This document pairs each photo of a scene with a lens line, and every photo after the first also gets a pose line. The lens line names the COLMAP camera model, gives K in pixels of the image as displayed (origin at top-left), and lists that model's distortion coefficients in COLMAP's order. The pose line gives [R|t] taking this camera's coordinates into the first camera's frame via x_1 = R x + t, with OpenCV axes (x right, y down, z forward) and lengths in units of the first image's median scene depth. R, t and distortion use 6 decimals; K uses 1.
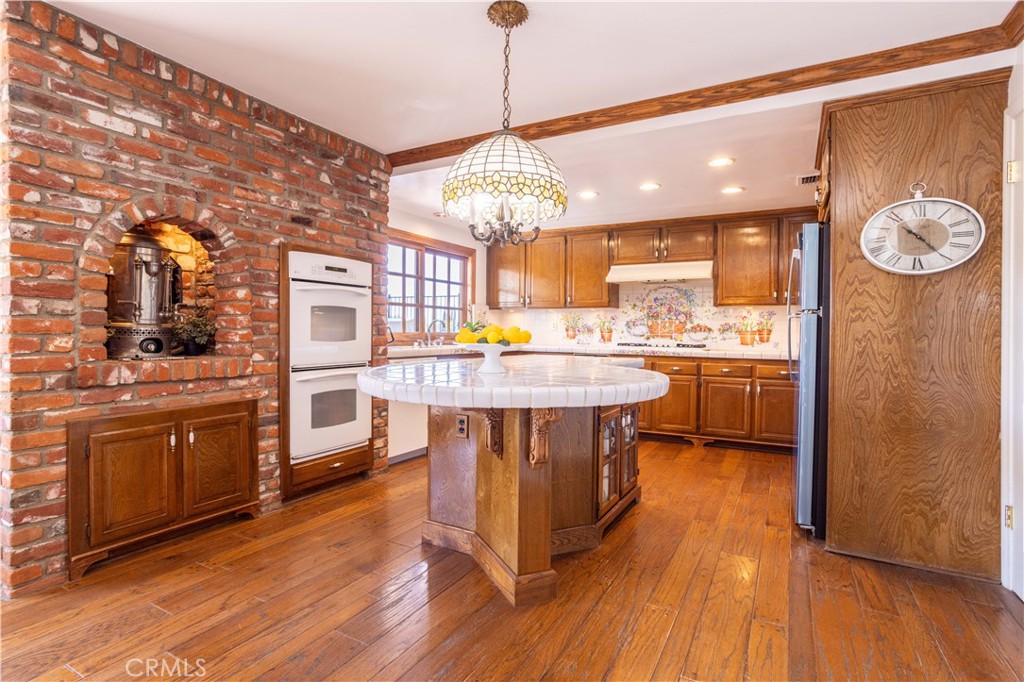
lens RADIAL K [[506.9, 0, 517.7], [0, 506.9, 340.4], [0, 0, 1]] dist [-0.040902, 0.018777]
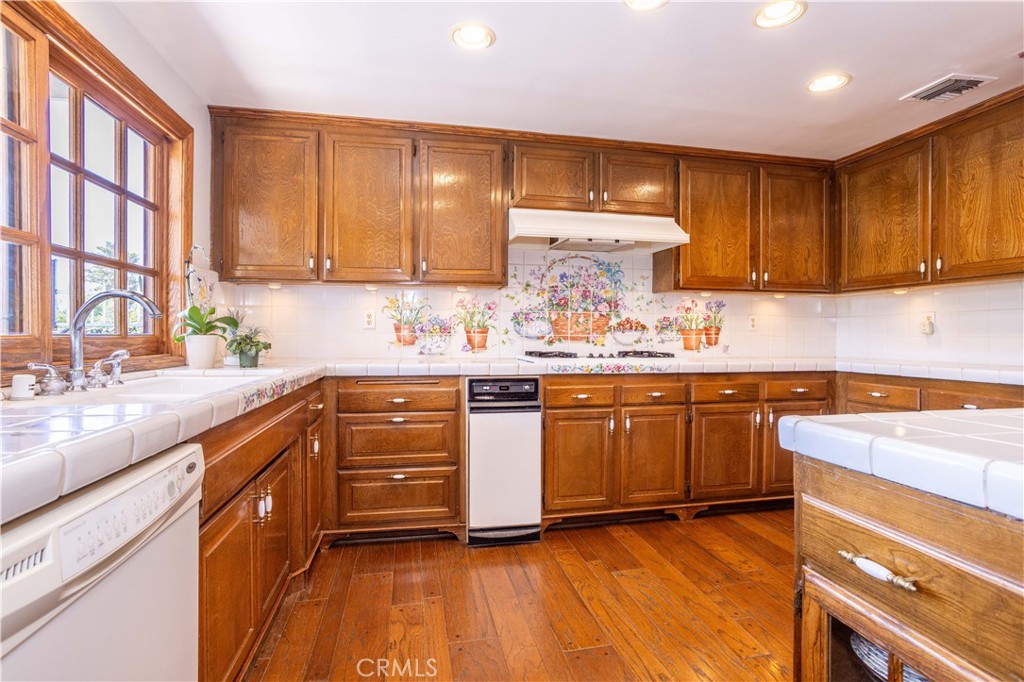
lens RADIAL K [[506.9, 0, 512.9], [0, 506.9, 339.9], [0, 0, 1]] dist [-0.040902, 0.018777]
pose [[0.766147, -0.013774, 0.642518, -0.202751], [0.015853, 0.999871, 0.002531, -0.011576], [-0.642470, 0.008246, 0.766266, 0.756891]]
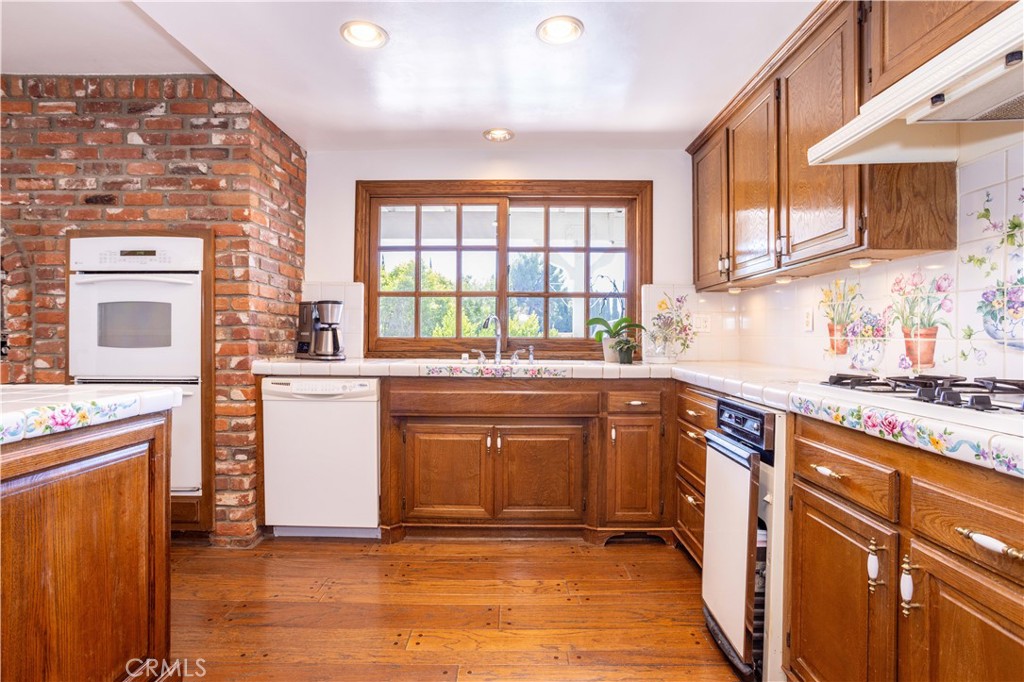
lens RADIAL K [[506.9, 0, 511.4], [0, 506.9, 337.1], [0, 0, 1]] dist [-0.040902, 0.018777]
pose [[0.473089, -0.005302, -0.880998, 0.438116], [-0.015236, 0.999783, -0.014198, -0.009360], [0.880883, 0.020140, 0.472906, 0.885183]]
